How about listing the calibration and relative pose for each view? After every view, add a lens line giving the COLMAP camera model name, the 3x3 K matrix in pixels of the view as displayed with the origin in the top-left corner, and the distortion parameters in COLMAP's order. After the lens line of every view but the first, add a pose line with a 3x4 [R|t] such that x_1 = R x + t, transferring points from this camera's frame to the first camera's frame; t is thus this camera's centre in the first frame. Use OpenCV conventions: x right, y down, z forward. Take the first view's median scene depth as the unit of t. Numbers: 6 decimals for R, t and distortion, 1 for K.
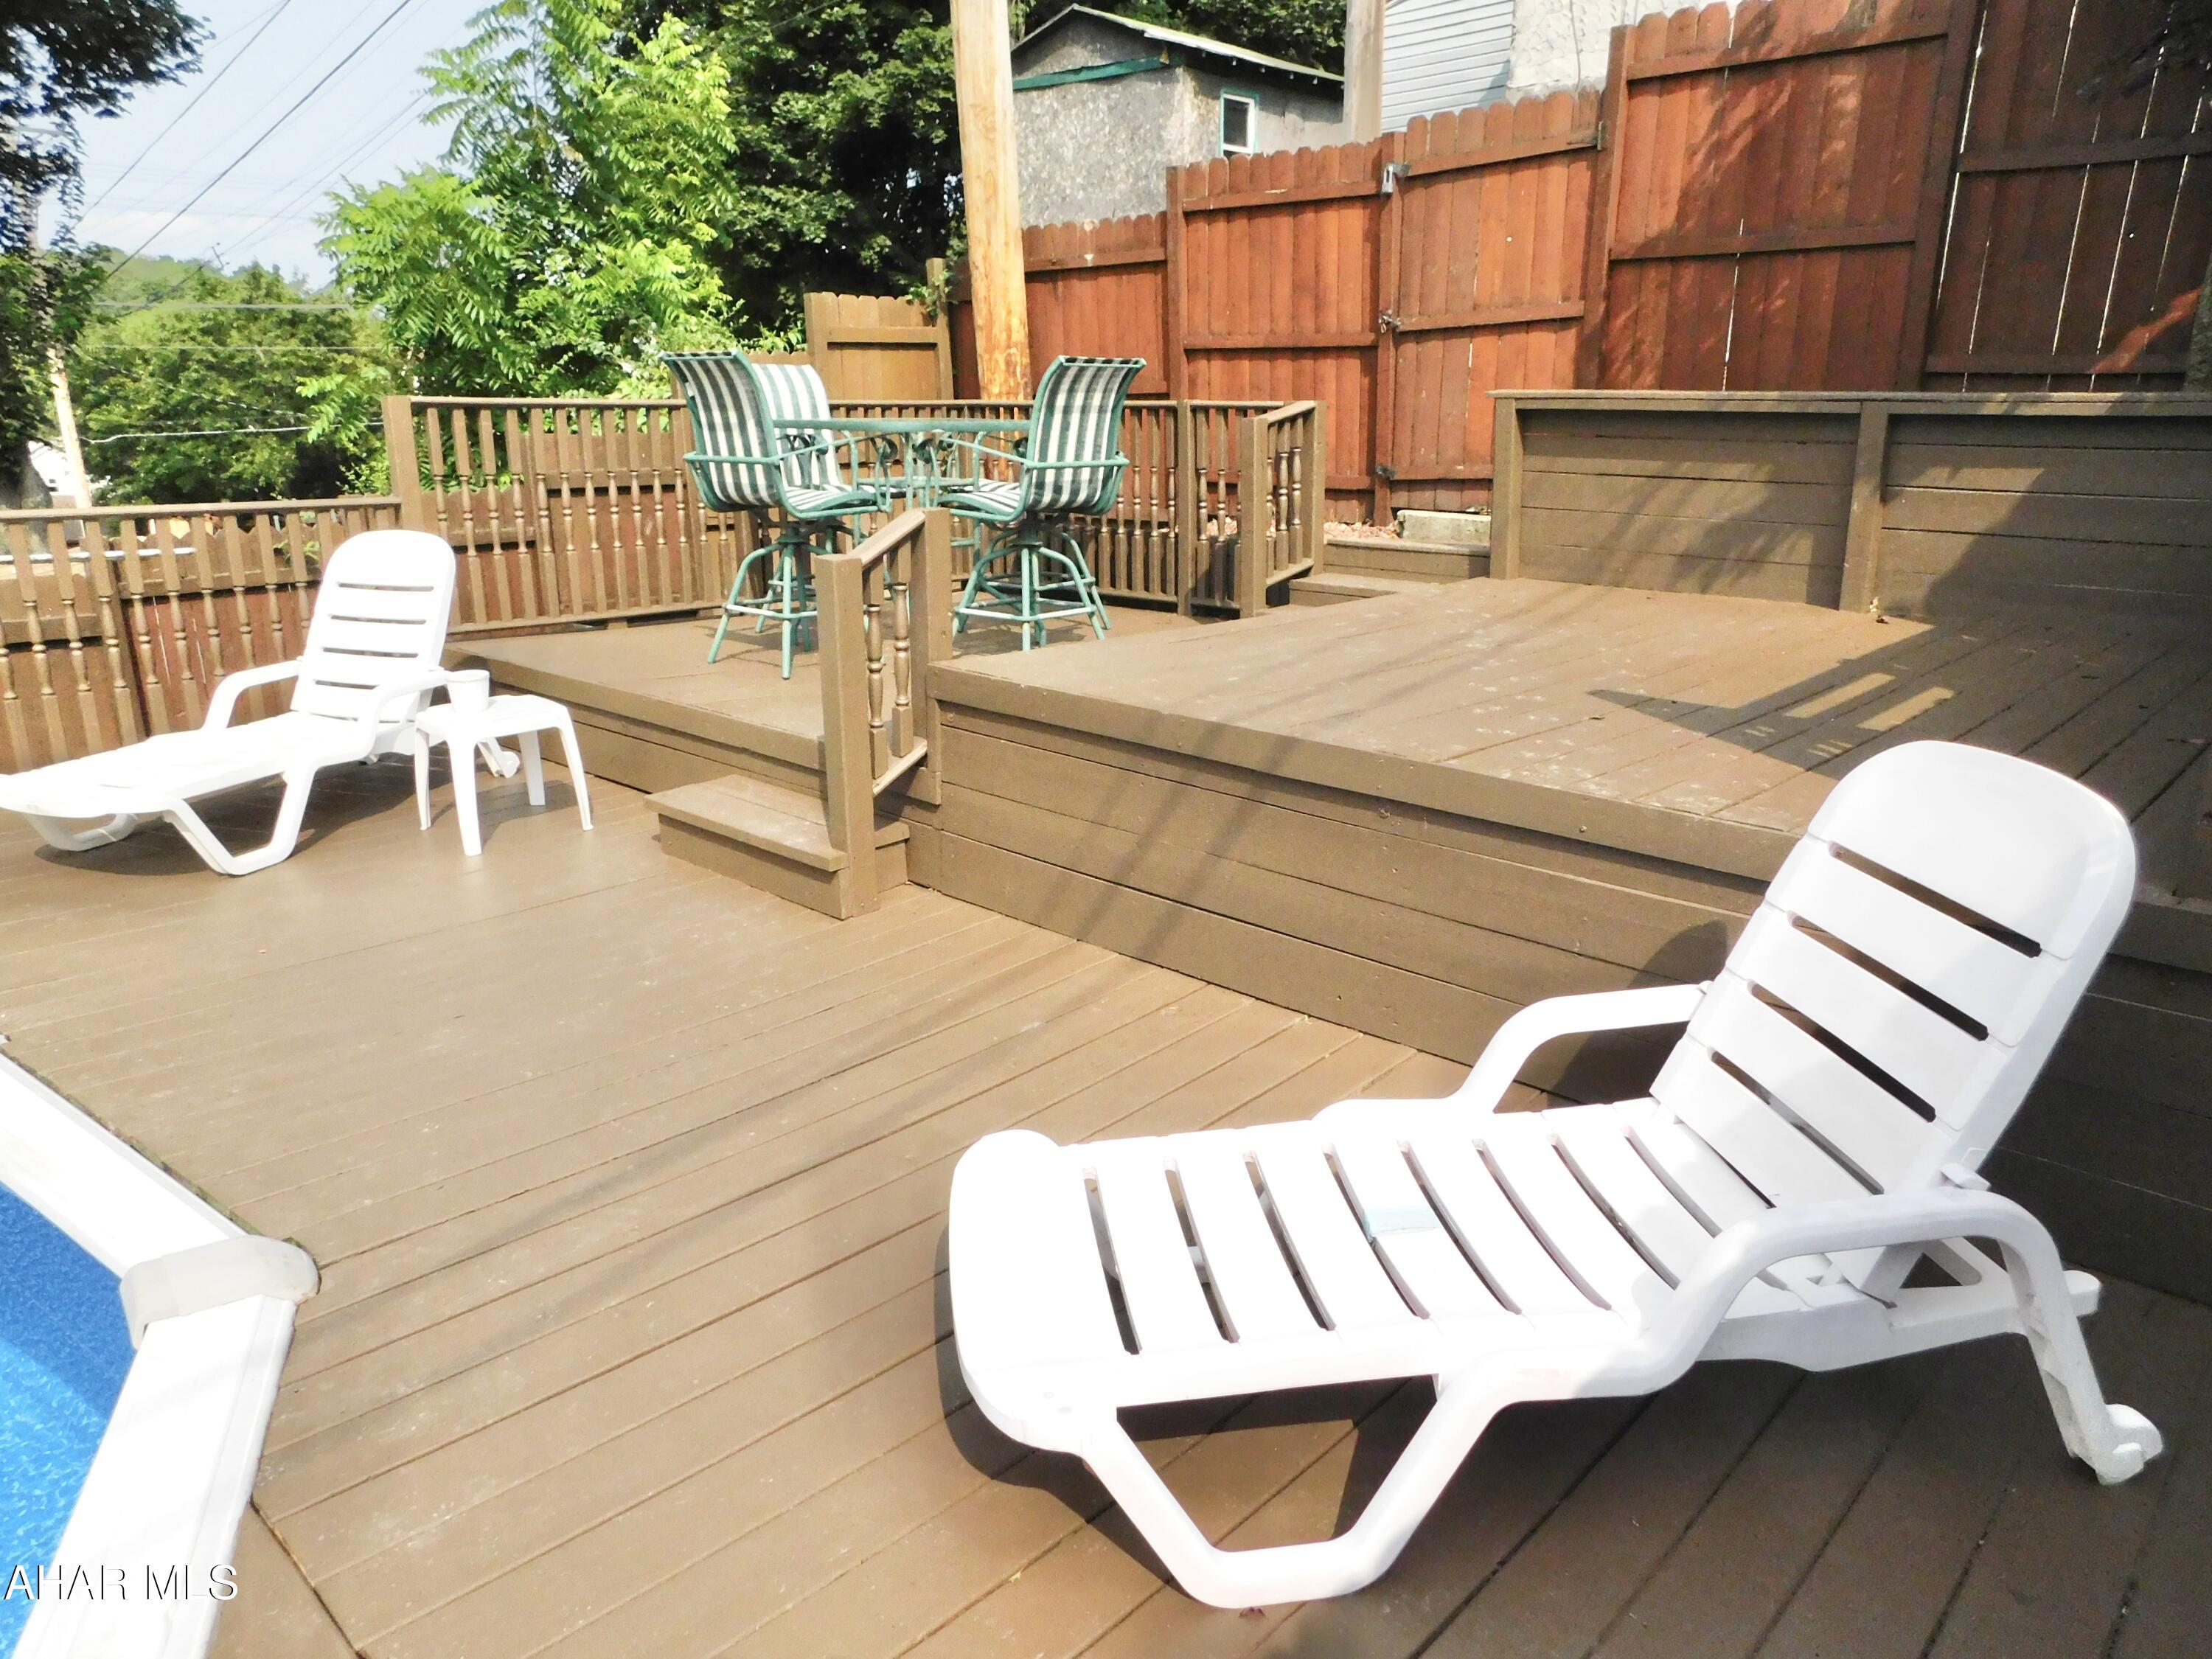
lens RADIAL K [[1460.6, 0, 1091.4], [0, 1460.6, 840.0], [0, 0, 1]] dist [-0.064484, 0.050227]
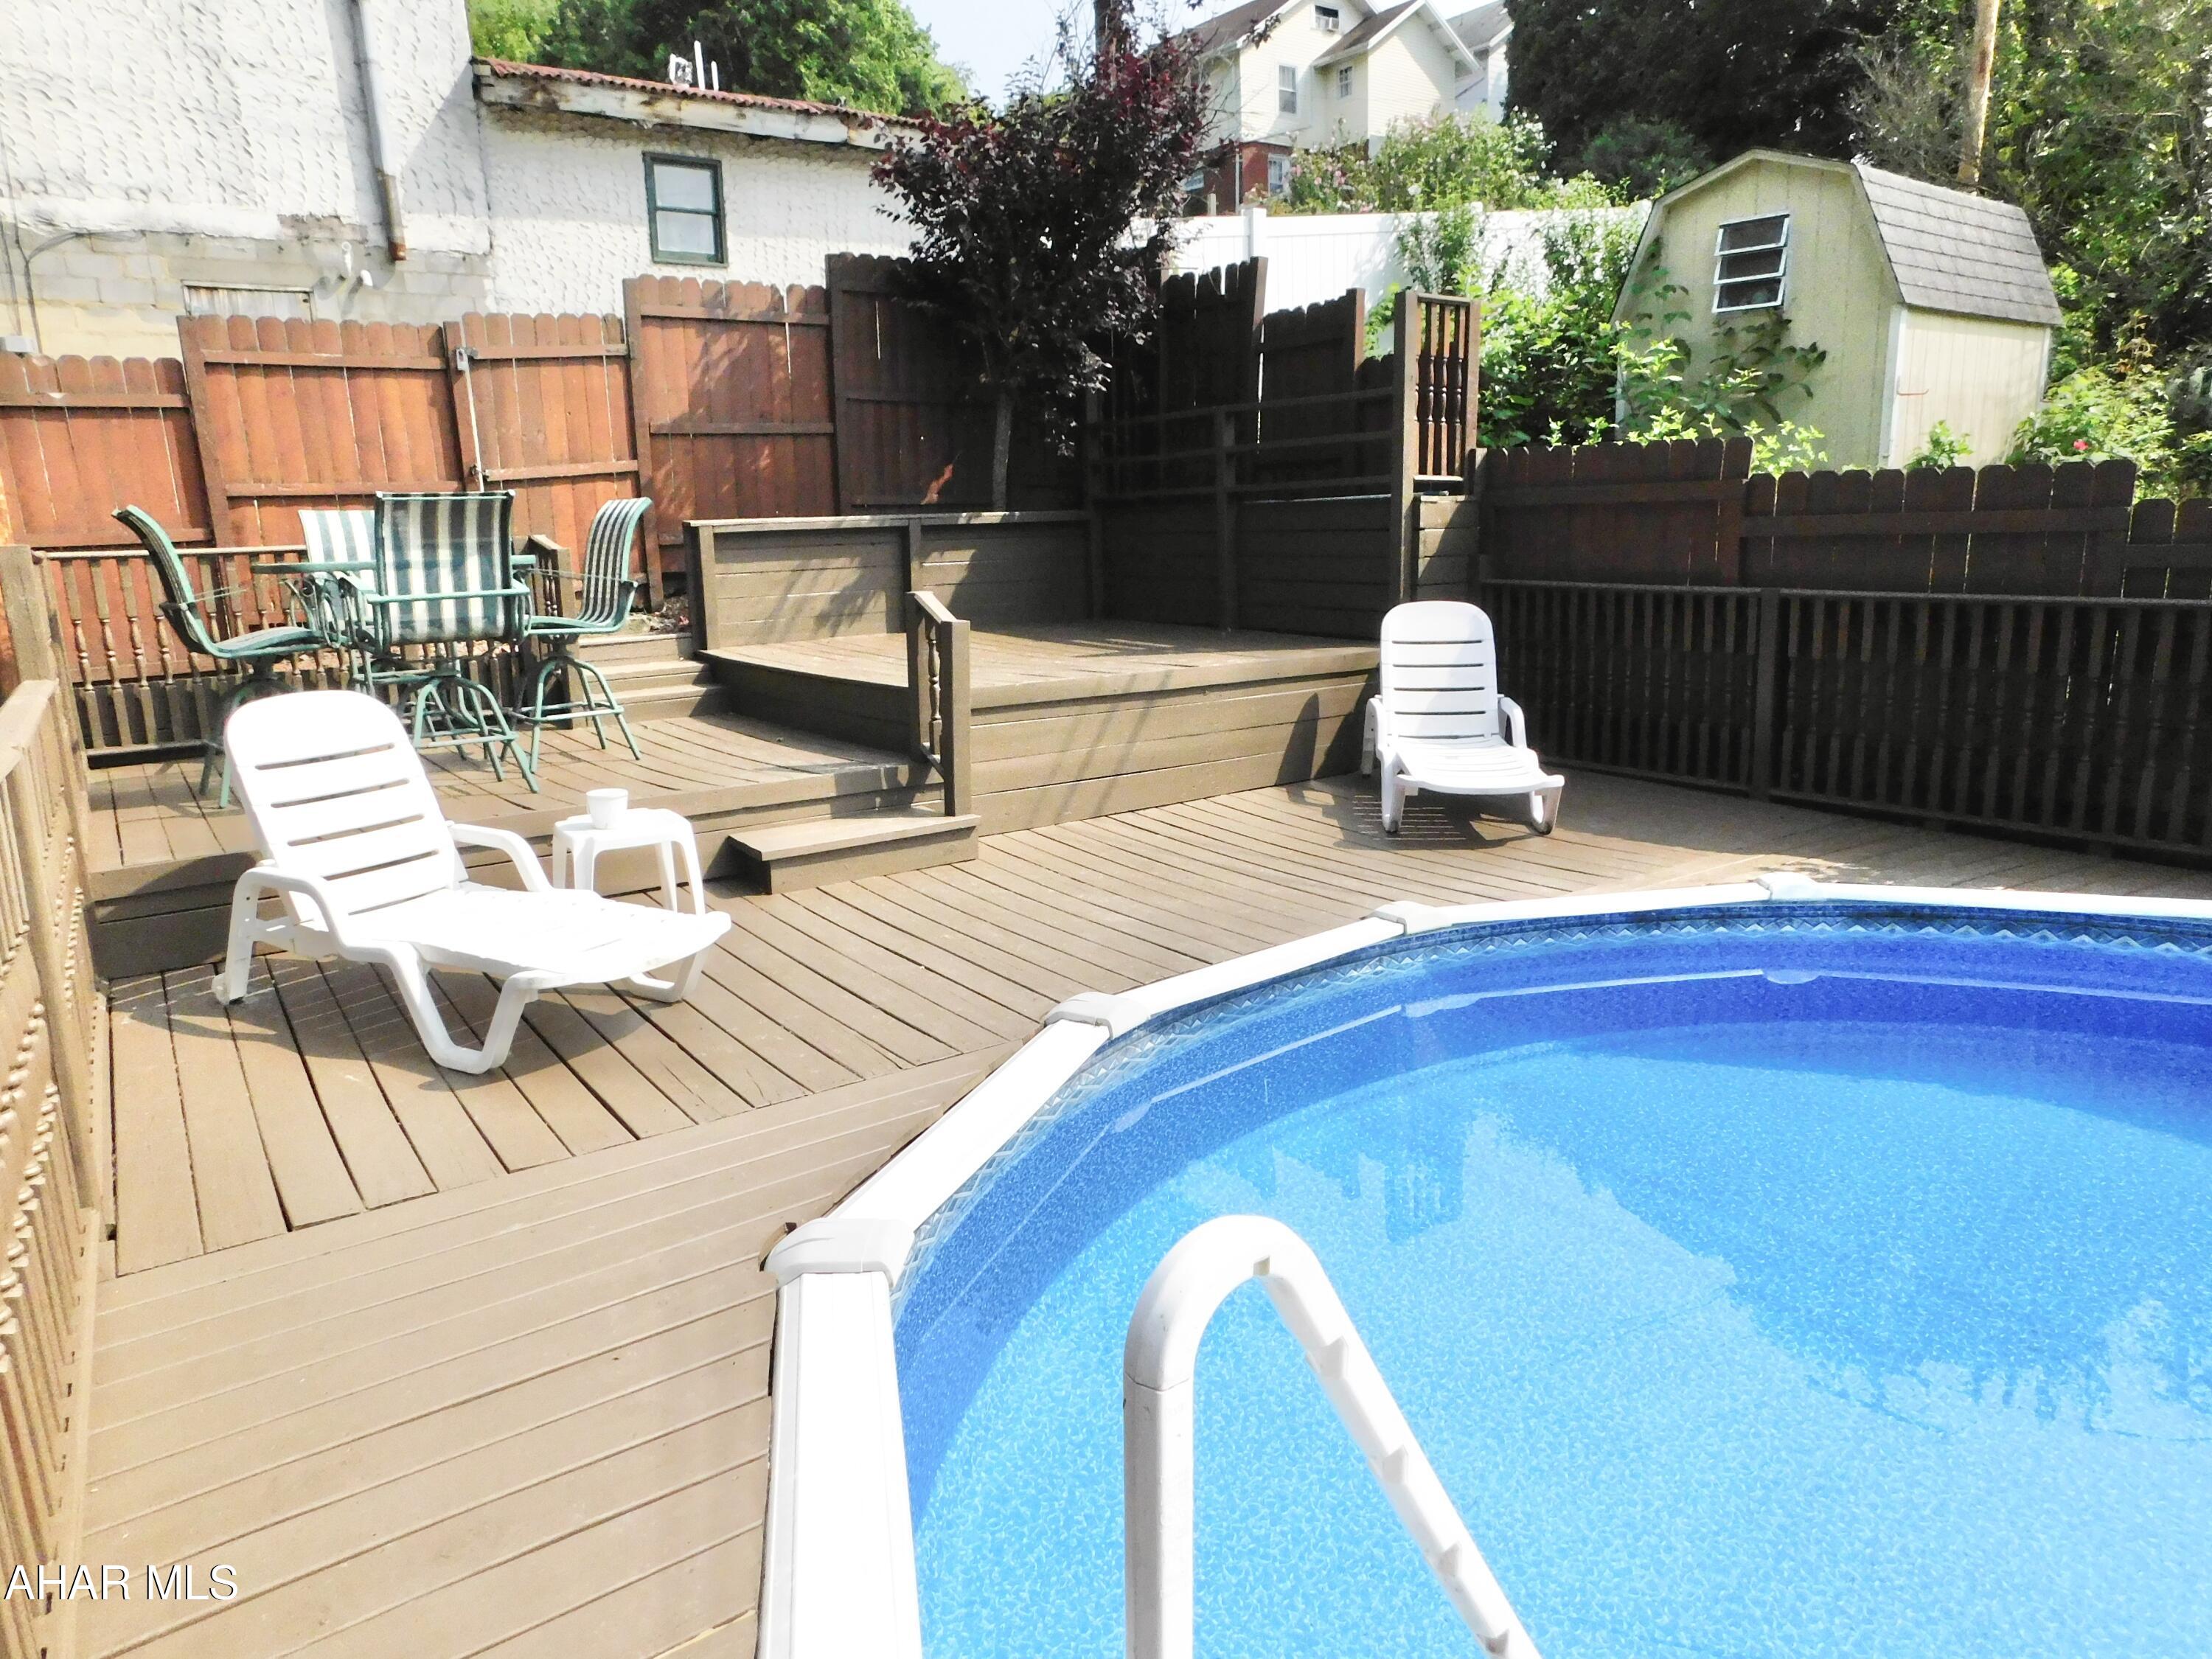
lens RADIAL K [[1460.6, 0, 1091.4], [0, 1460.6, 840.0], [0, 0, 1]] dist [-0.064484, 0.050227]
pose [[0.200600, -0.220192, 0.954607, -1.027451], [0.311936, 0.938055, 0.150824, -0.100095], [-0.928685, 0.267521, 0.256860, 0.322335]]
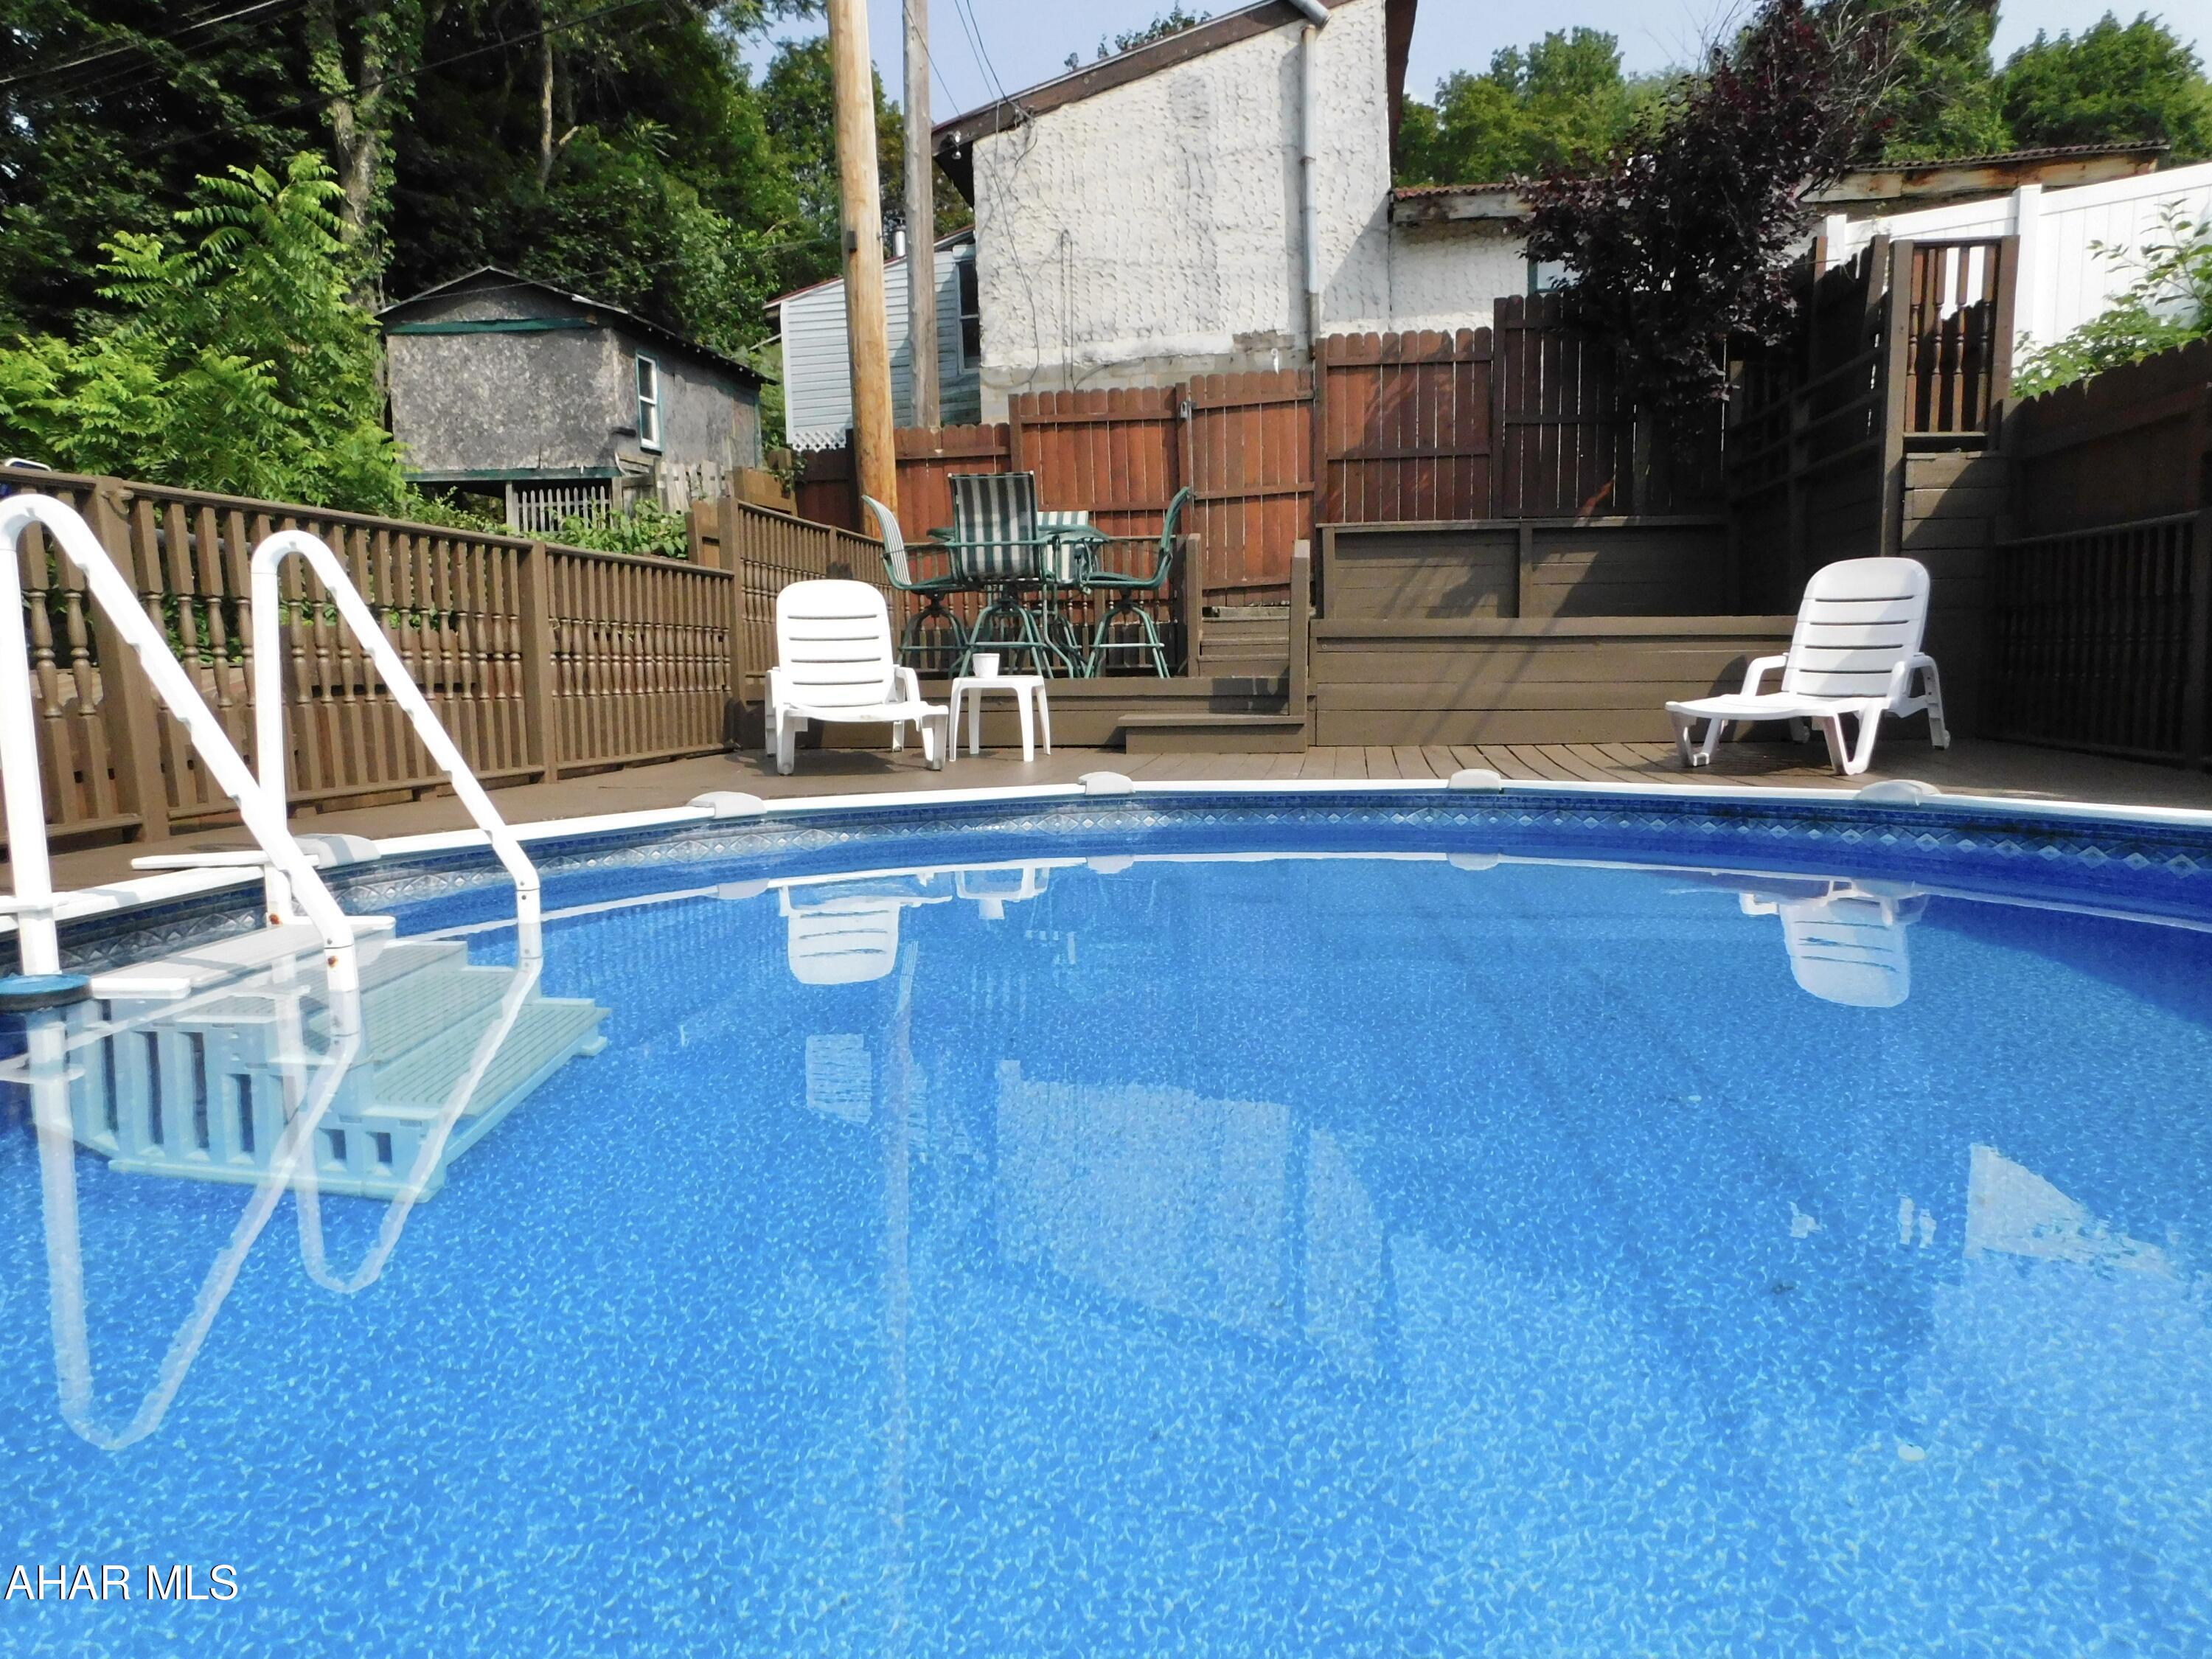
lens RADIAL K [[1460.6, 0, 1091.4], [0, 1460.6, 840.0], [0, 0, 1]] dist [-0.064484, 0.050227]
pose [[0.822043, -0.086222, 0.562860, -0.933657], [0.183134, 0.975986, -0.117956, 0.215115], [-0.539173, 0.200044, 0.818092, -0.221519]]
